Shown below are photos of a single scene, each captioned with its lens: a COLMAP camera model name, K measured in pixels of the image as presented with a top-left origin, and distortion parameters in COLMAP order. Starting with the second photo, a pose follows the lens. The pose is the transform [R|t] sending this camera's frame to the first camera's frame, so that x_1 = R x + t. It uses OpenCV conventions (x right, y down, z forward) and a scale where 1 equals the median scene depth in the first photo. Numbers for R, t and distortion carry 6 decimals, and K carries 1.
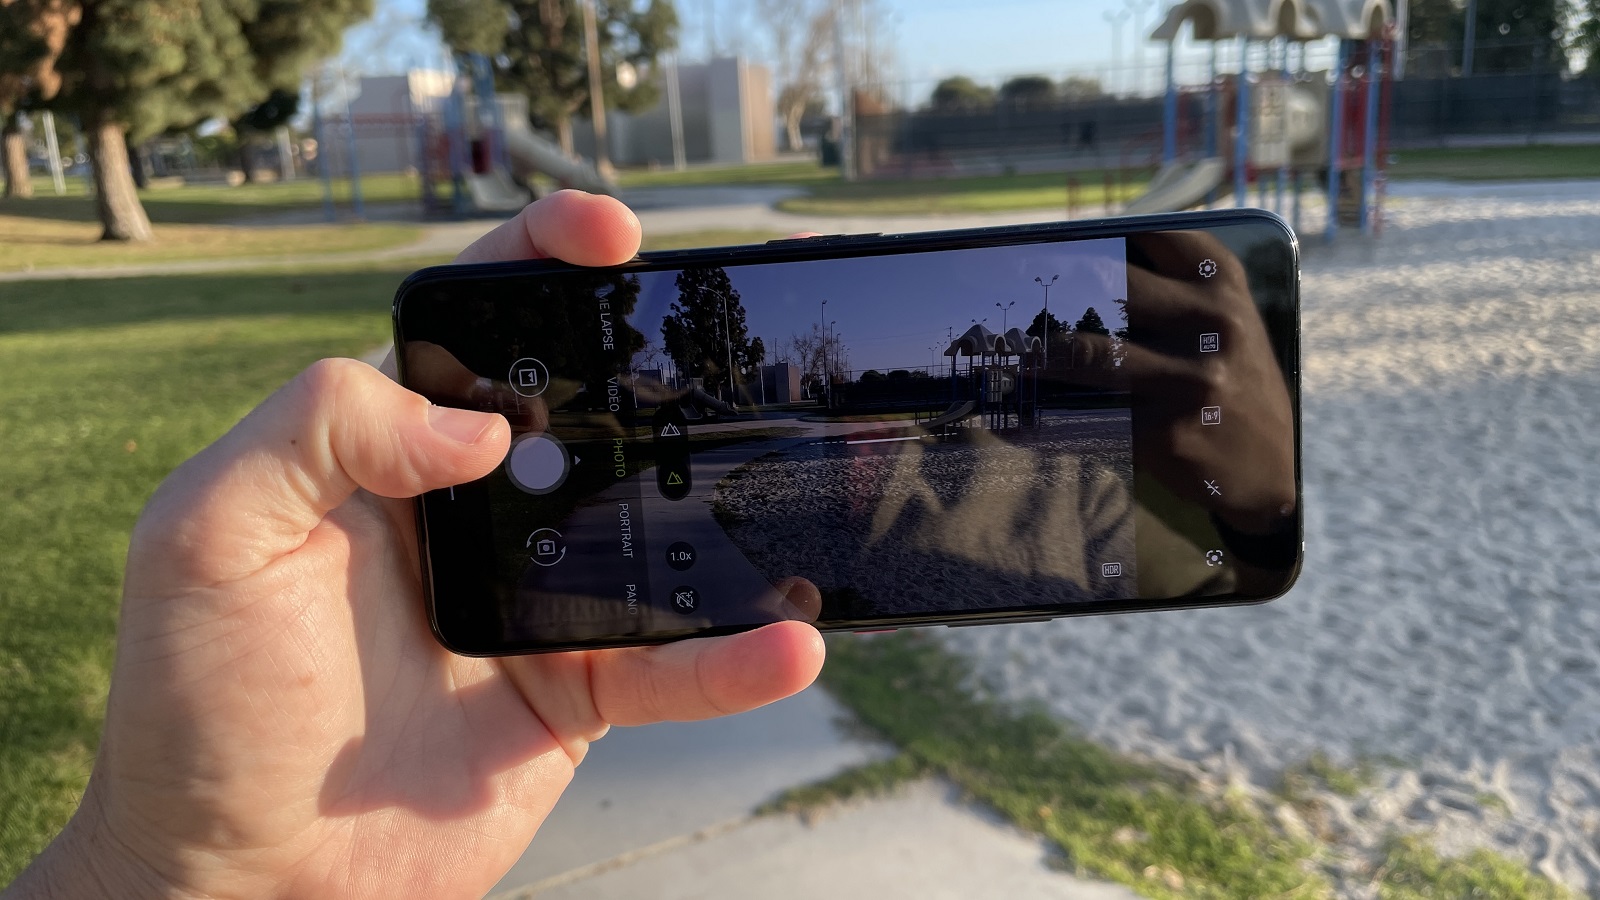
lens RADIAL K [[1271.3, 0, 800.0], [0, 1271.3, 450.0], [0, 0, 1]] dist [0.101769, -0.162491]
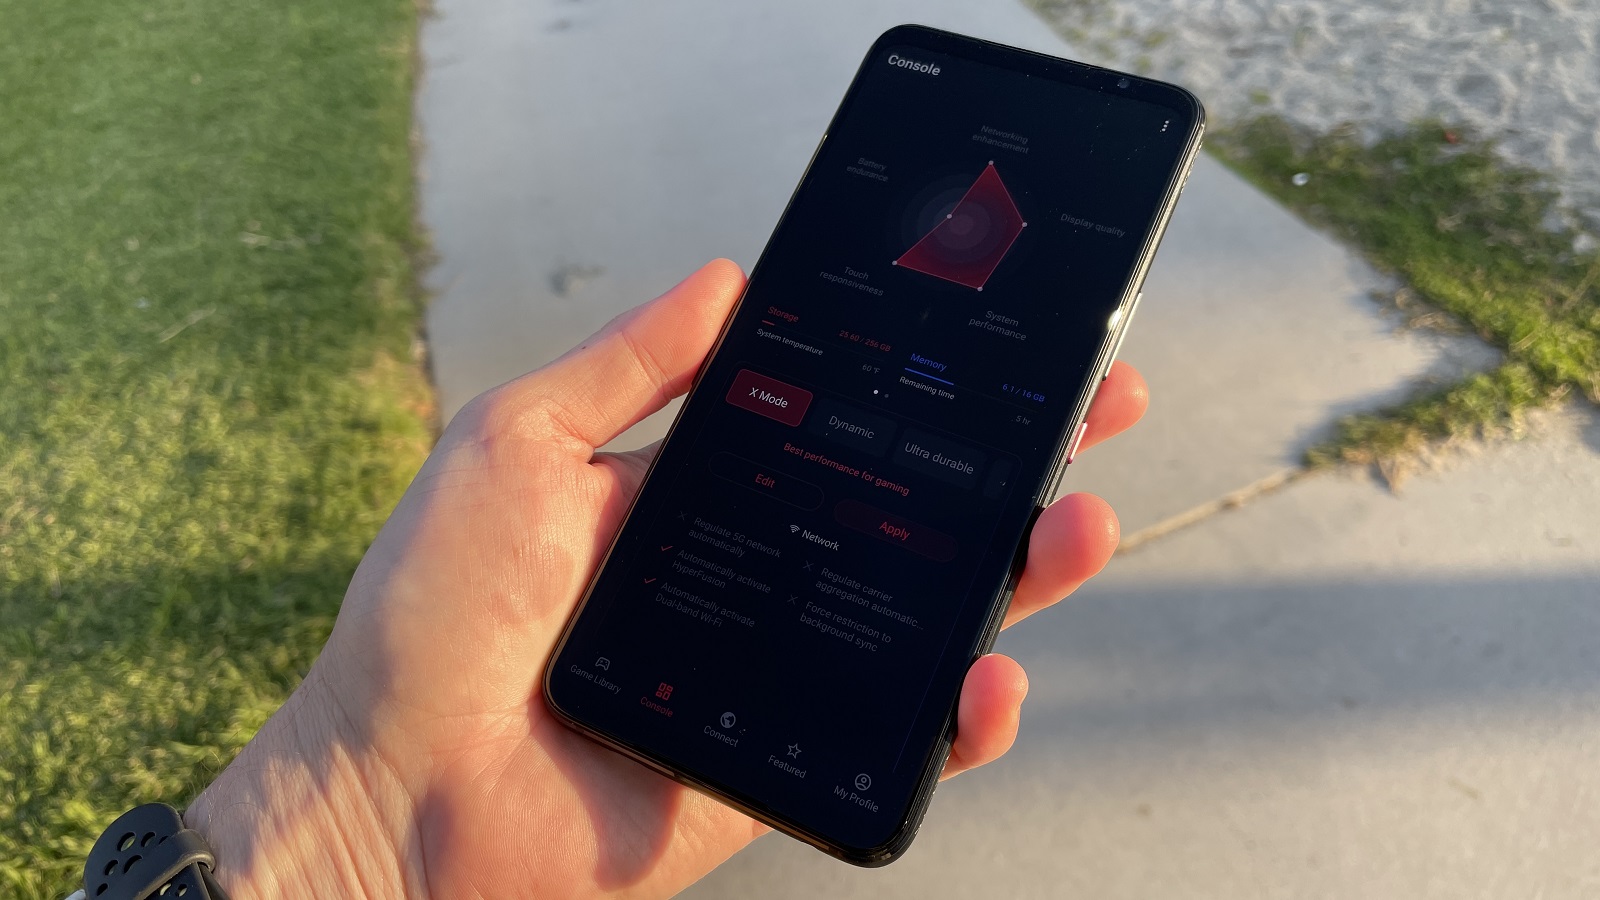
lens RADIAL K [[1271.3, 0, 800.0], [0, 1271.3, 450.0], [0, 0, 1]] dist [0.101769, -0.162491]
pose [[0.983562, 0.005135, -0.180495, -0.168904], [0.075684, 0.895830, 0.437905, -0.047636], [0.163942, -0.444367, 0.880716, 0.328865]]
